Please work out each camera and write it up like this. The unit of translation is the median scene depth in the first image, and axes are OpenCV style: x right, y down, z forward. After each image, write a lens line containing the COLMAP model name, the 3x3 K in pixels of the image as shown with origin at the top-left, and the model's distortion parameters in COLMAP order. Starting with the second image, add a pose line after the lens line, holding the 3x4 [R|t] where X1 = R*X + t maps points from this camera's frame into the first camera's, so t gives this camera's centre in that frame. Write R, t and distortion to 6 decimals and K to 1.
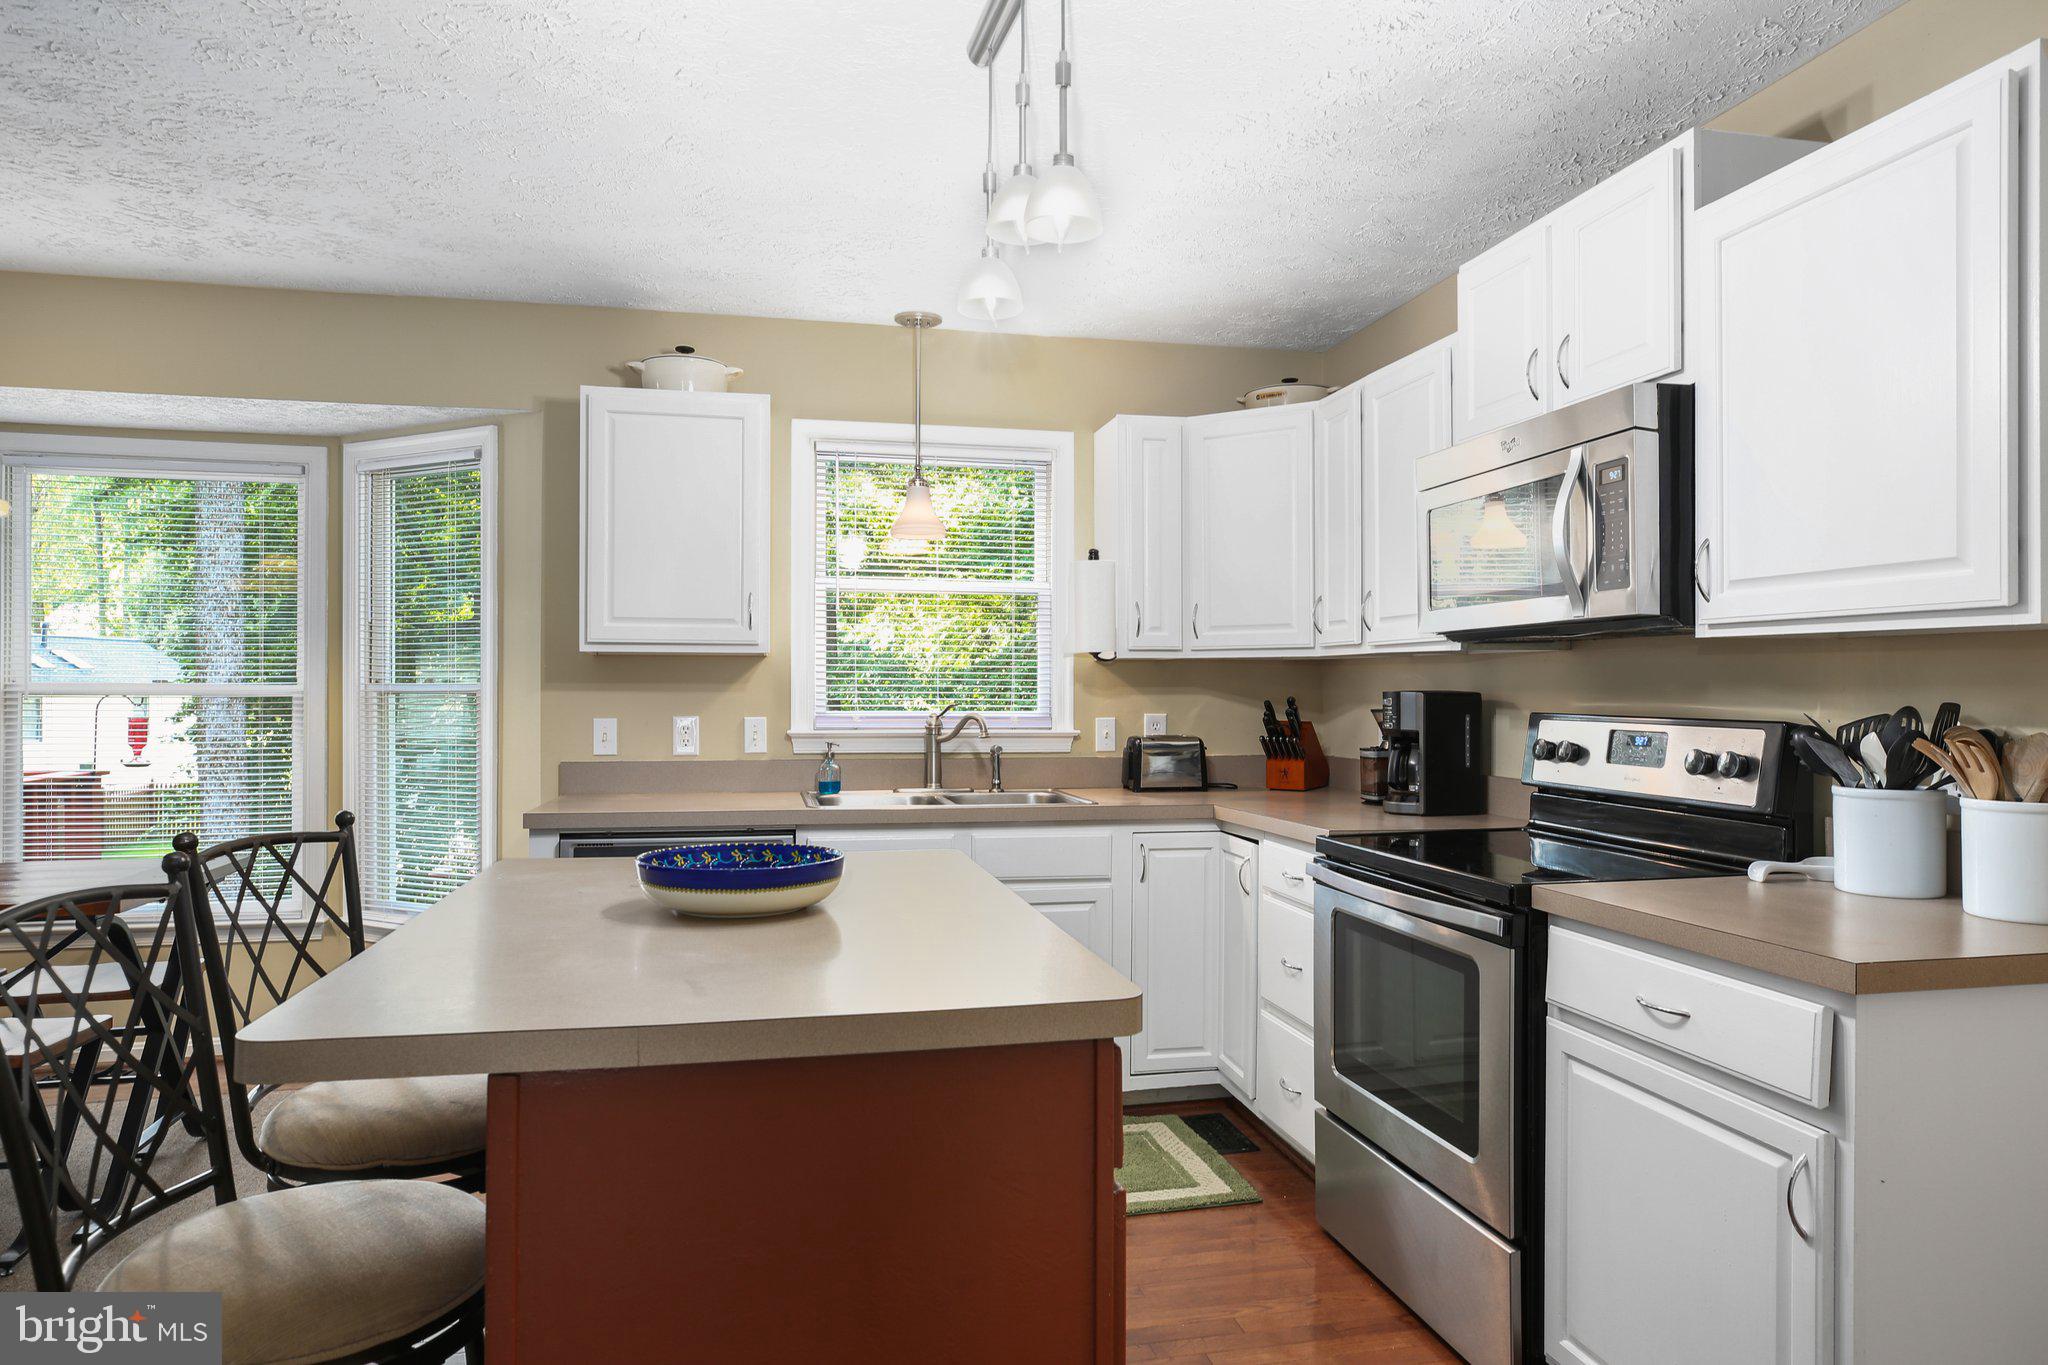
lens RADIAL K [[1240.7, 0, 1032.9], [0, 1240.7, 680.6], [0, 0, 1]] dist [-0.001108, 0.000389]
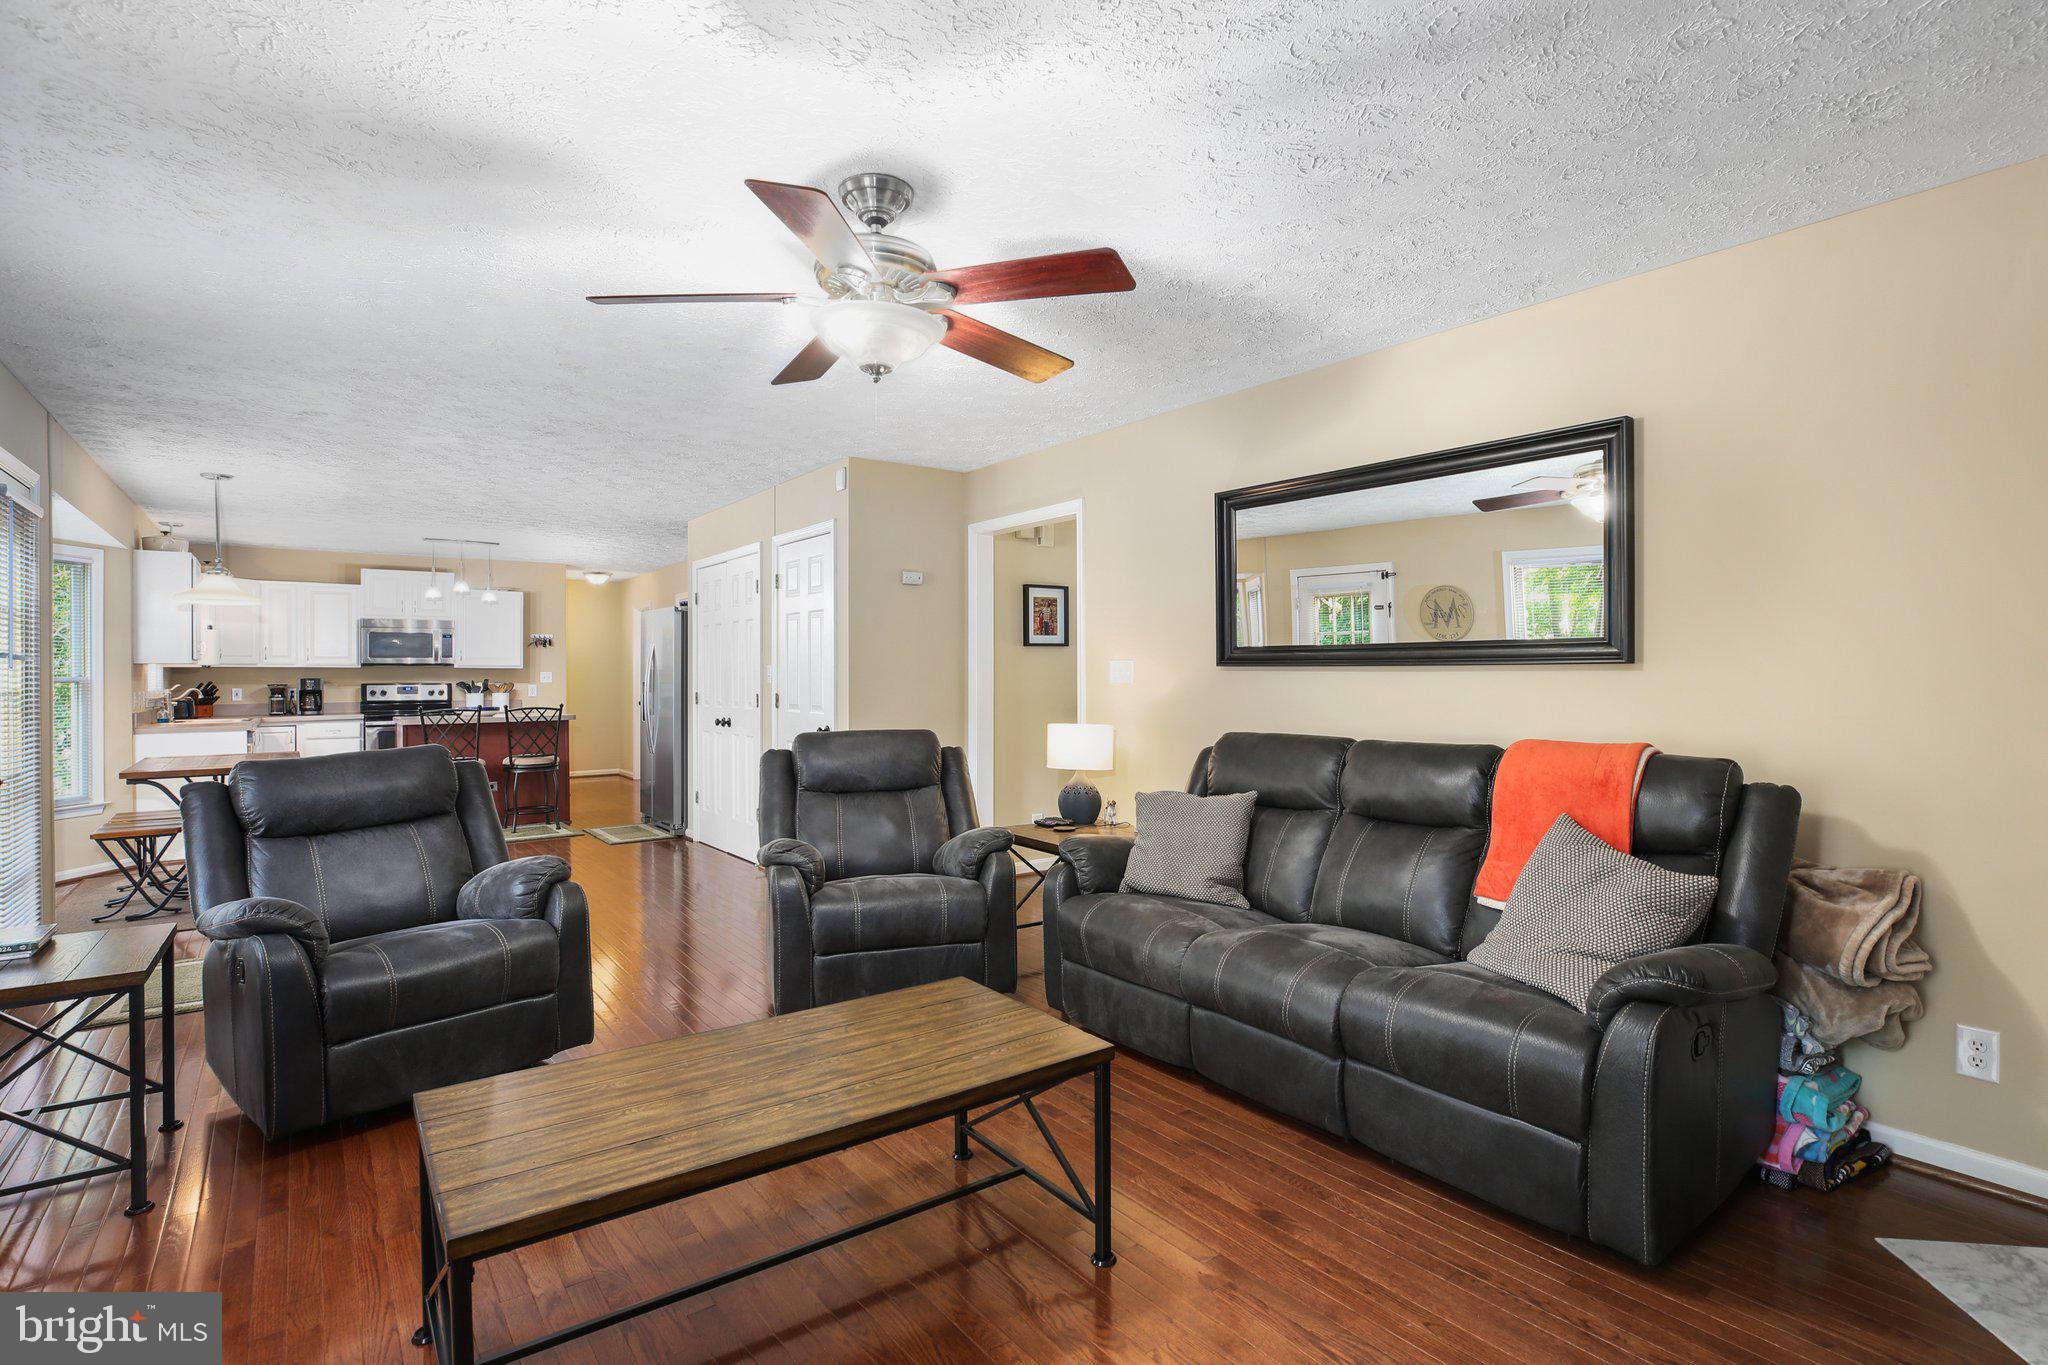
lens RADIAL K [[996.7, 0, 1003.9], [0, 996.7, 687.4], [0, 0, 1]] dist [-0.001662, 0.000212]
pose [[-0.389201, -0.013519, 0.921054, -2.529844], [-0.004108, 0.999908, 0.012941, -0.008846], [-0.921144, 0.001253, -0.389220, 0.276239]]
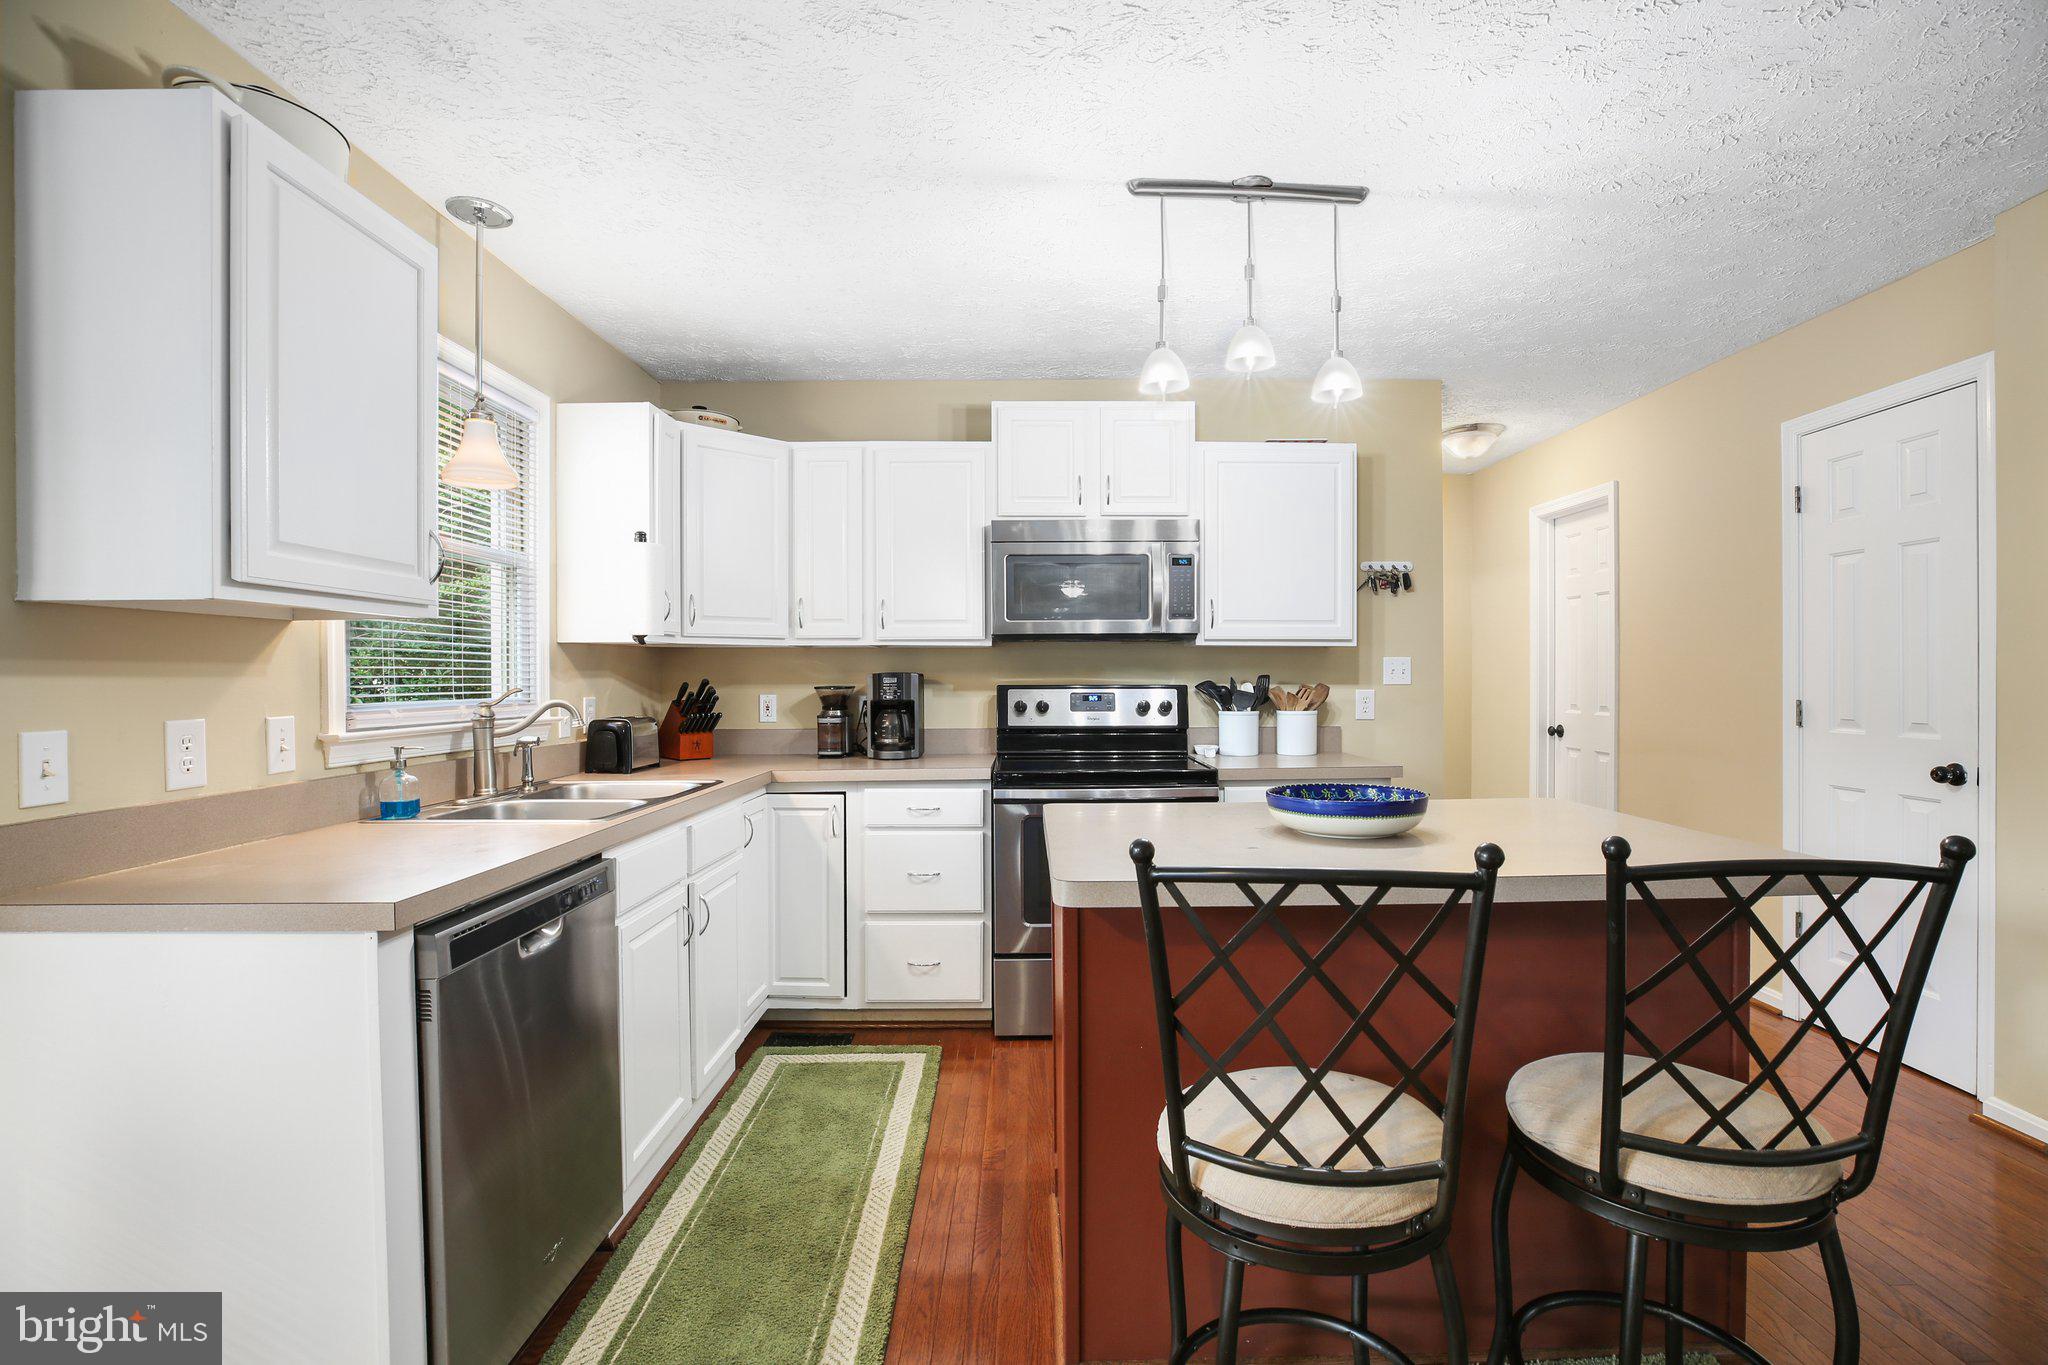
lens RADIAL K [[938.6, 0, 1033.2], [0, 938.6, 677.0], [0, 0, 1]] dist [-0.033900, 0.006145]
pose [[0.212733, -0.004813, 0.977099, -0.614872], [-0.002405, 0.999982, 0.005449, 0.005953], [-0.977107, -0.003509, 0.212718, 0.533961]]
